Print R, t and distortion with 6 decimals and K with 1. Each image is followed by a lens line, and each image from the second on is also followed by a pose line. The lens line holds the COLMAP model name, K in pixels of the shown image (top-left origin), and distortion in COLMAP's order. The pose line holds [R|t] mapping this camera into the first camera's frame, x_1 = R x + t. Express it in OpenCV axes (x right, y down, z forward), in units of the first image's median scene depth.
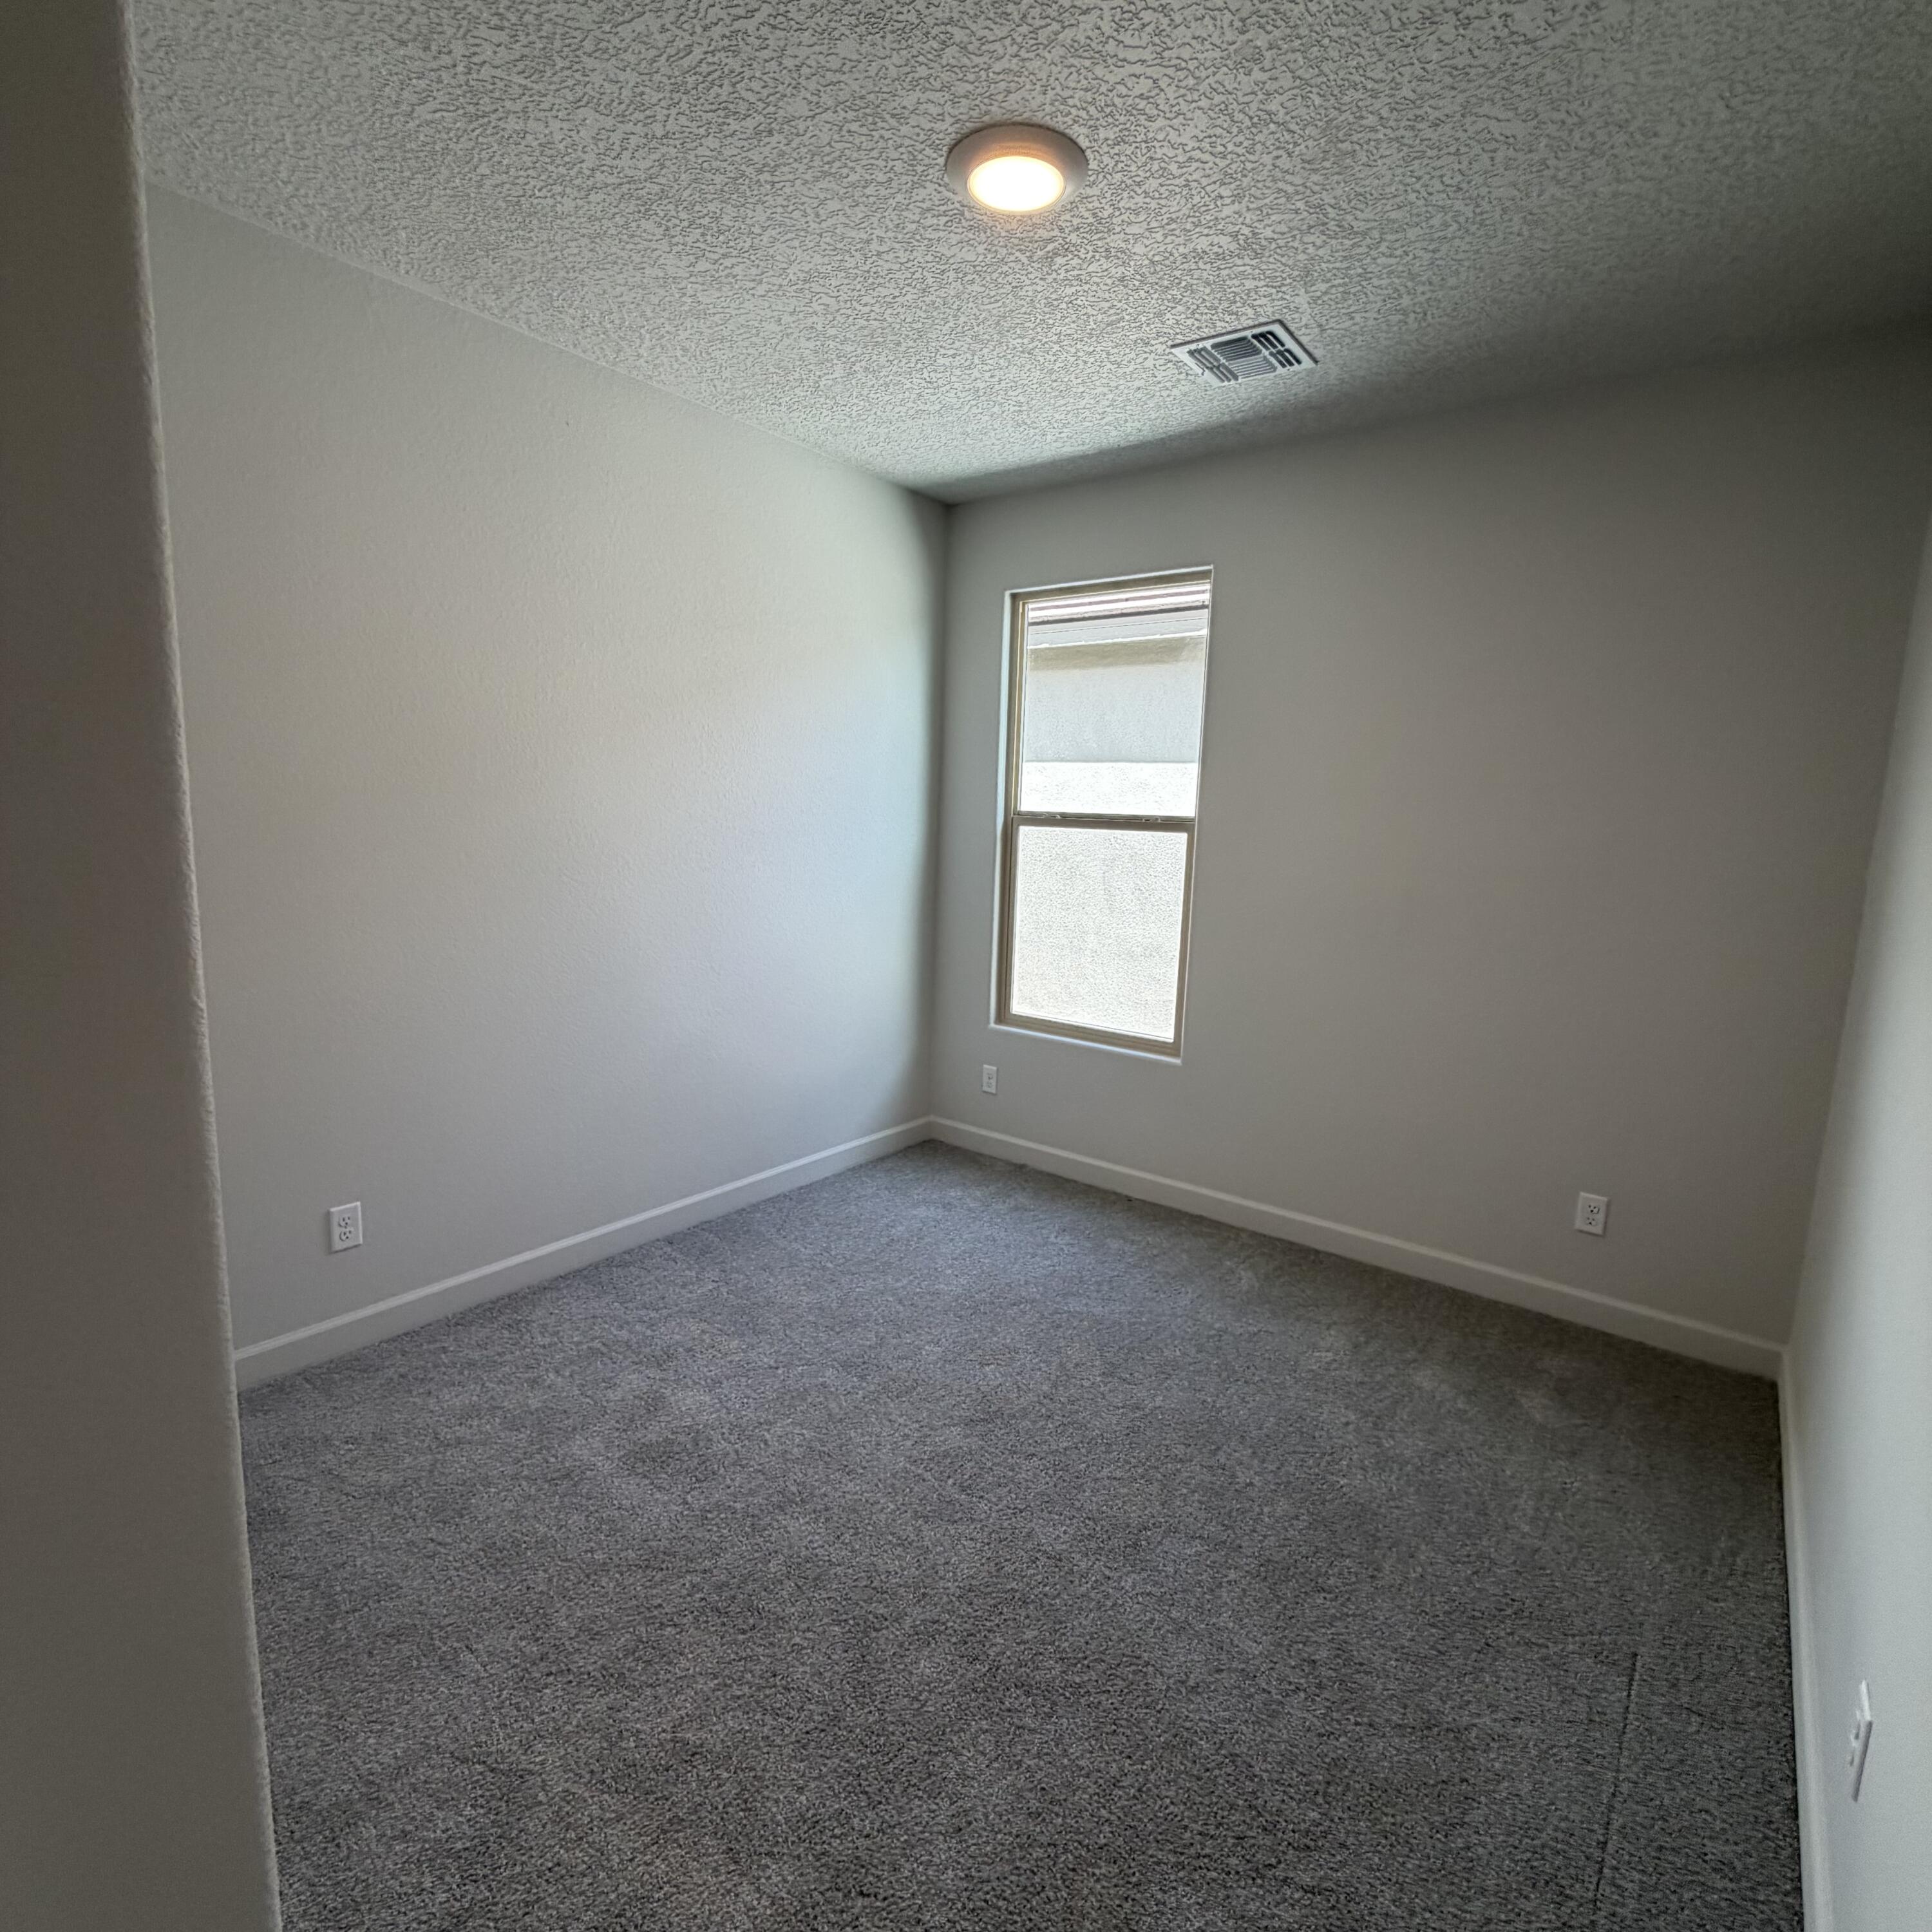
lens RADIAL K [[1022.7, 0, 959.7], [0, 1022.7, 959.3], [0, 0, 1]] dist [-0.000622, -0.002722]
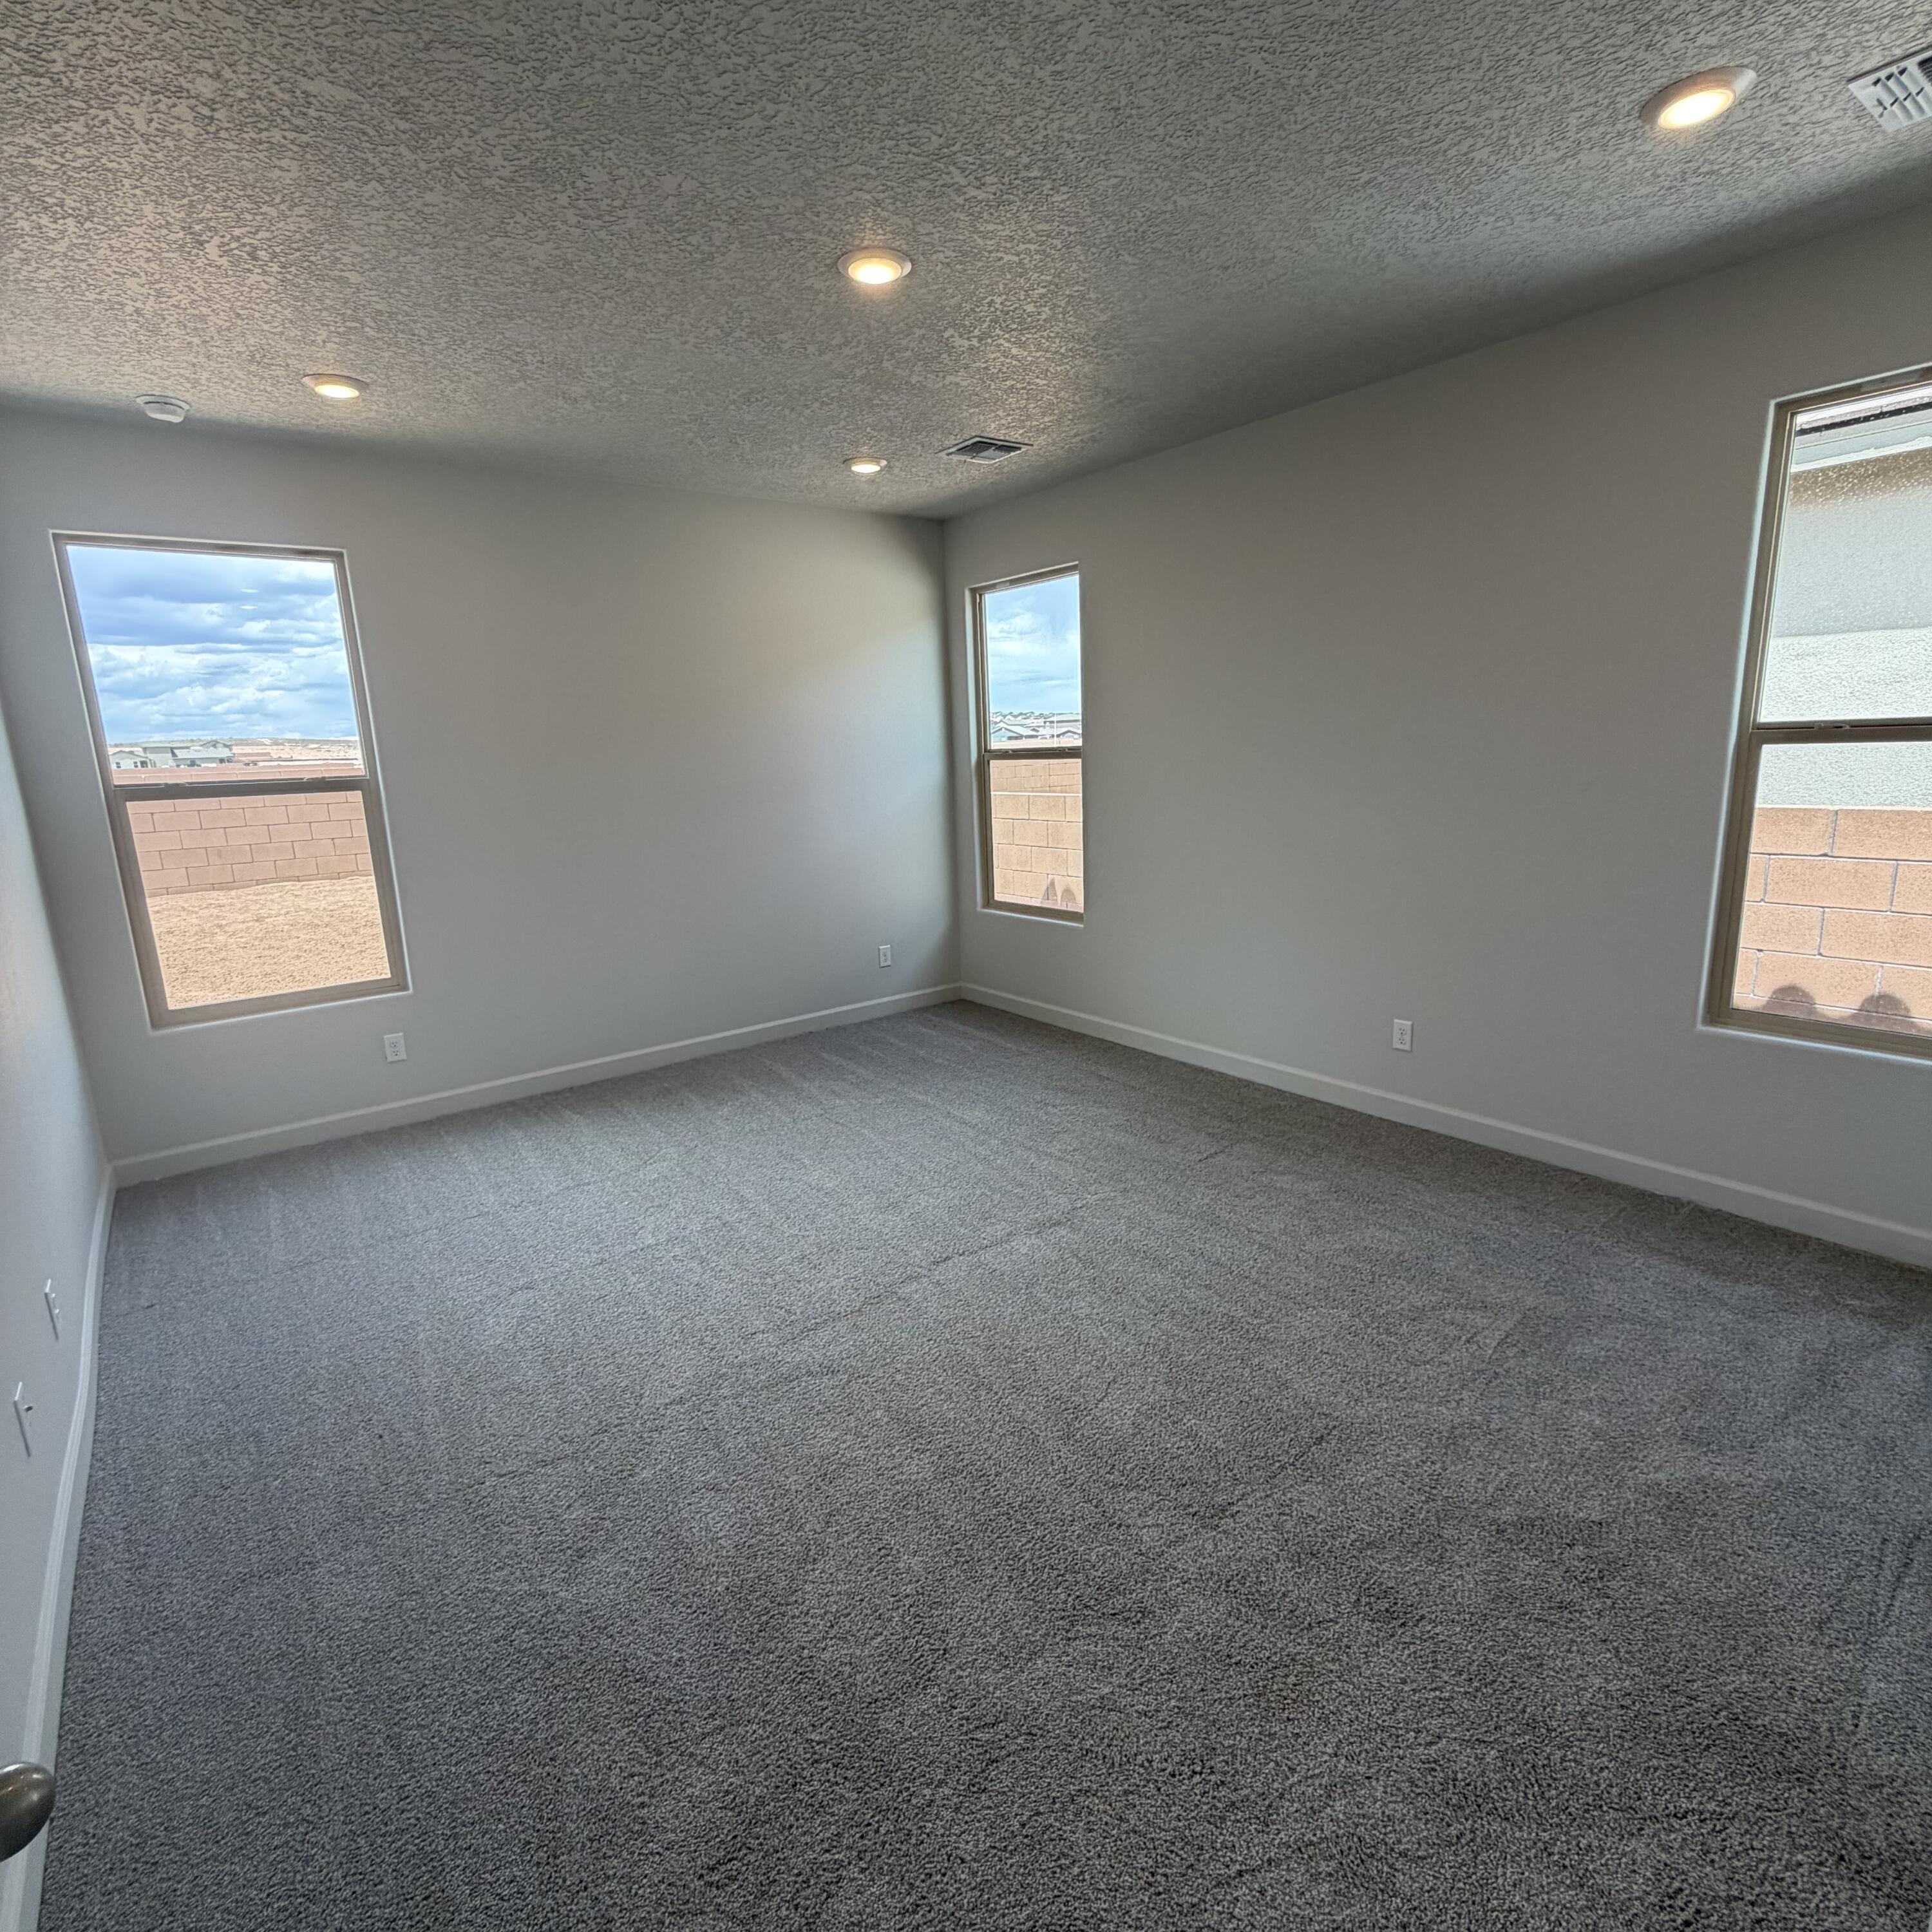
lens RADIAL K [[1022.7, 0, 972.2], [0, 1022.7, 967.5], [0, 0, 1]] dist [-0.000622, -0.002722]
pose [[0.963416, -0.019435, -0.267305, 0.390797], [0.038315, 0.997111, 0.065594, 0.052472], [0.265258, -0.073436, 0.961377, -0.326616]]
